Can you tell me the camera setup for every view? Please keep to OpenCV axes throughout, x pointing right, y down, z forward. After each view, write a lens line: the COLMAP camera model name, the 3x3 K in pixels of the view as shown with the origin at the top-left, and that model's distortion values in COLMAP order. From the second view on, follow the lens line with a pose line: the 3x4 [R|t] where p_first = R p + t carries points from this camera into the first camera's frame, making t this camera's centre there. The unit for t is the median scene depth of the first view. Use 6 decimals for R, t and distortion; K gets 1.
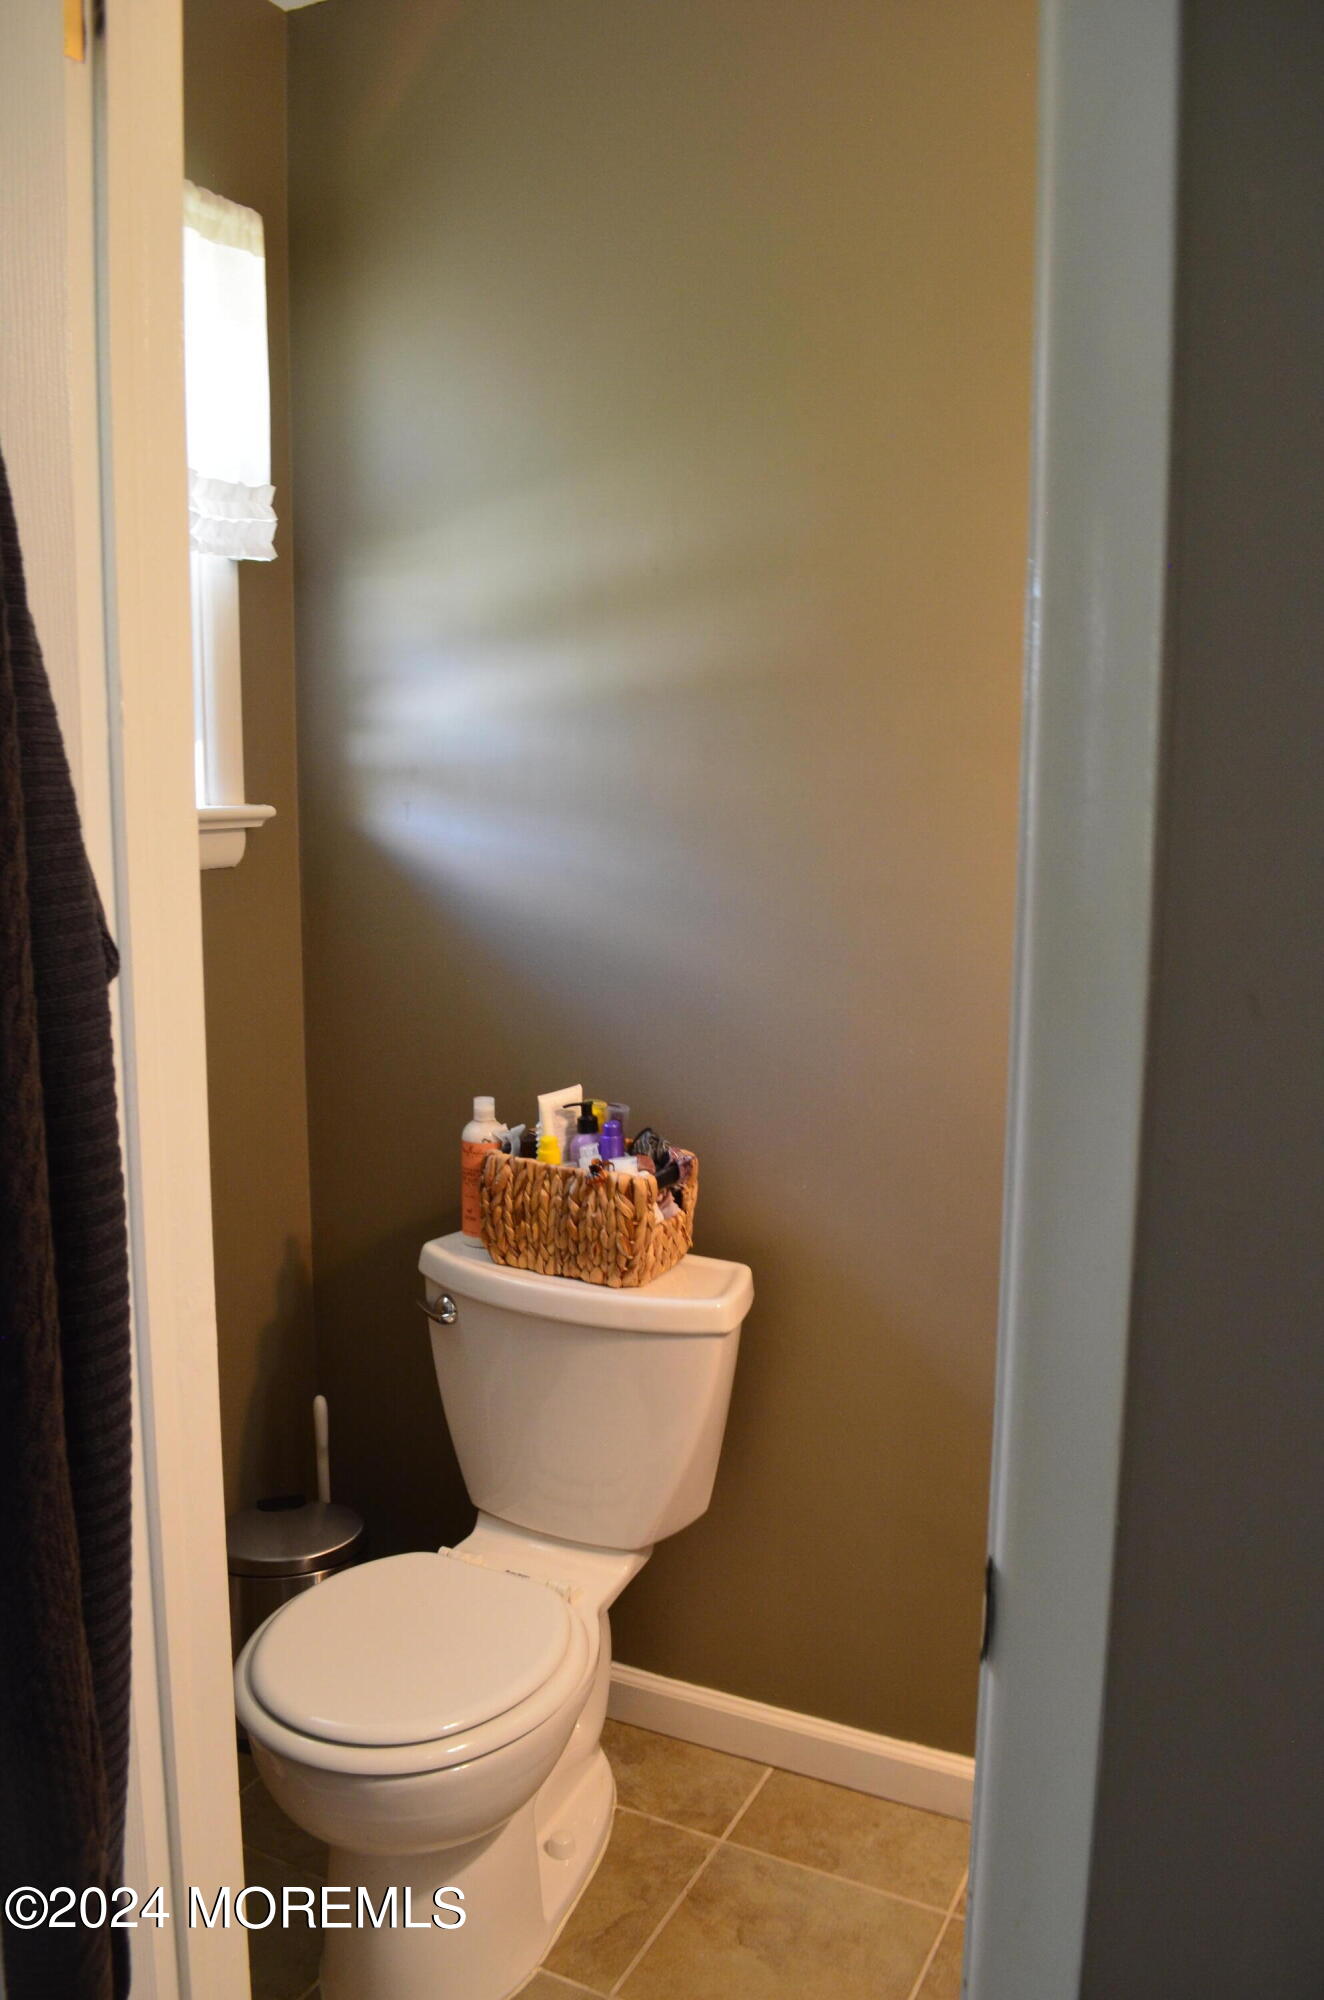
lens RADIAL K [[1582.6, 0, 653.5], [0, 1582.6, 991.9], [0, 0, 1]] dist [-0.072294, 0.000743]
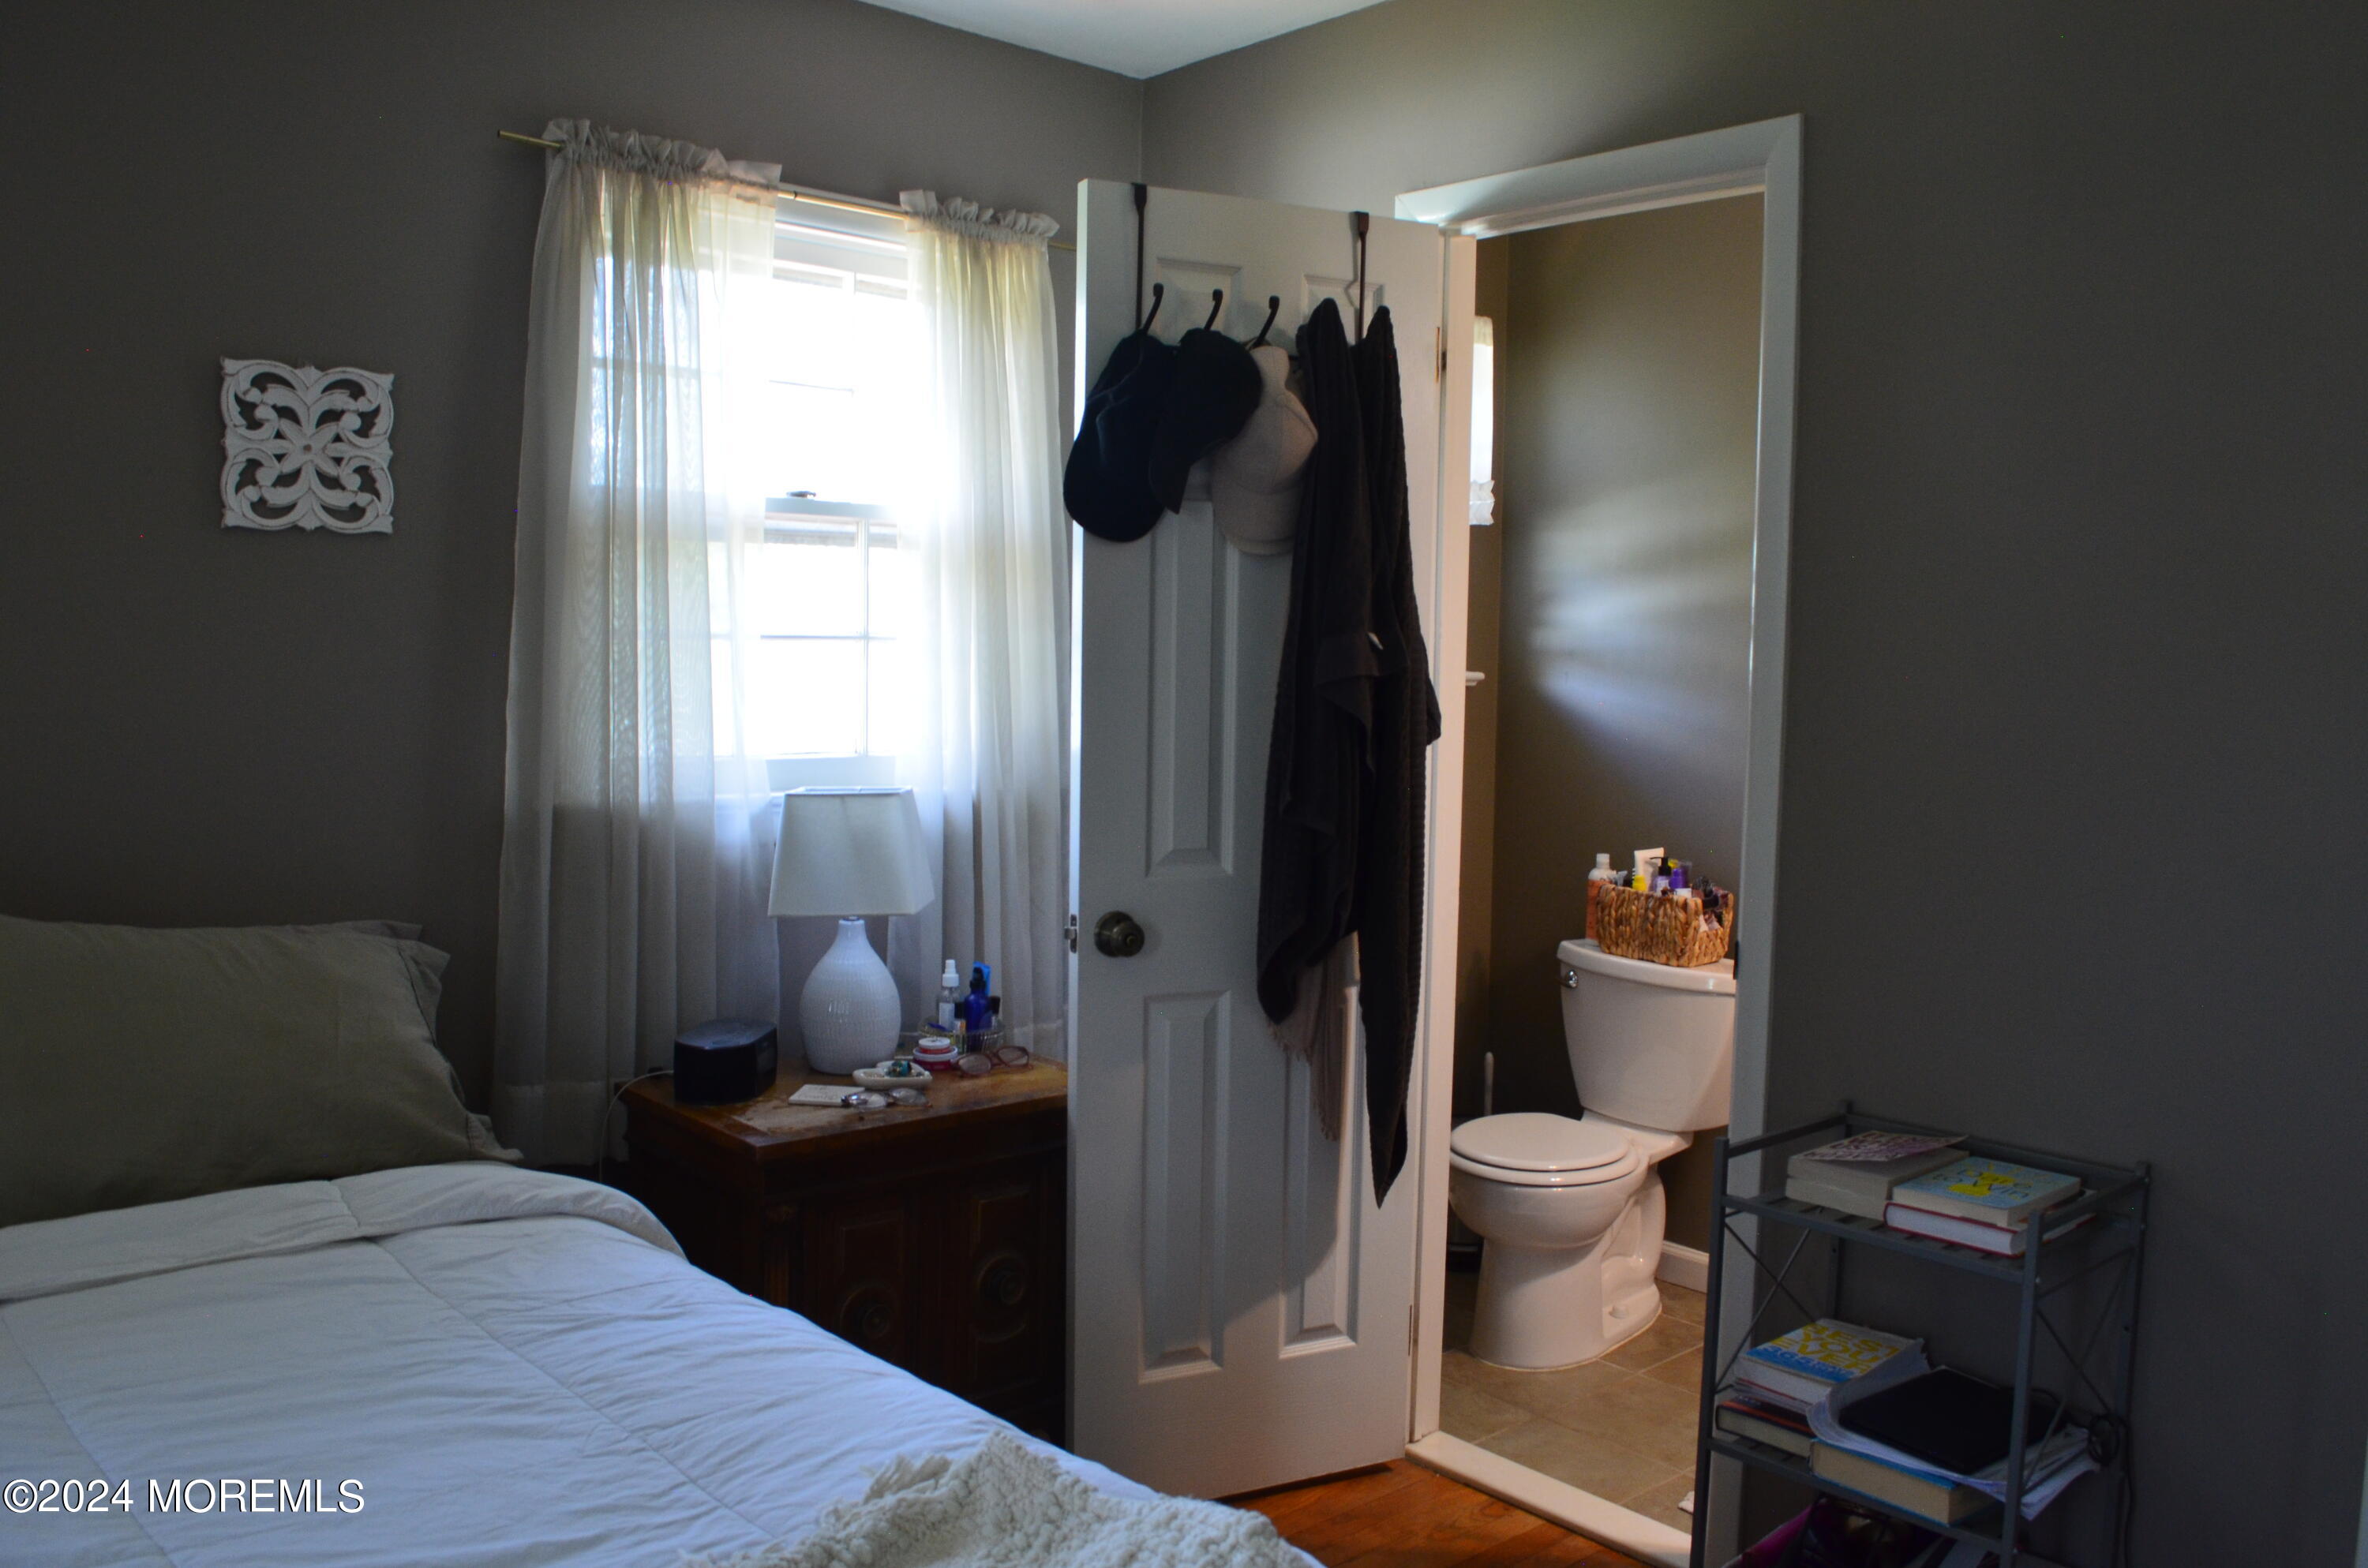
lens RADIAL K [[1873.5, 0, 1187.8], [0, 1873.5, 798.9], [0, 0, 1]] dist [-0.072294, 0.000743]
pose [[0.930676, 0.043491, -0.363250, 0.196859], [-0.063056, 0.997119, -0.042172, 0.122257], [0.360369, 0.062154, 0.930737, -0.980127]]
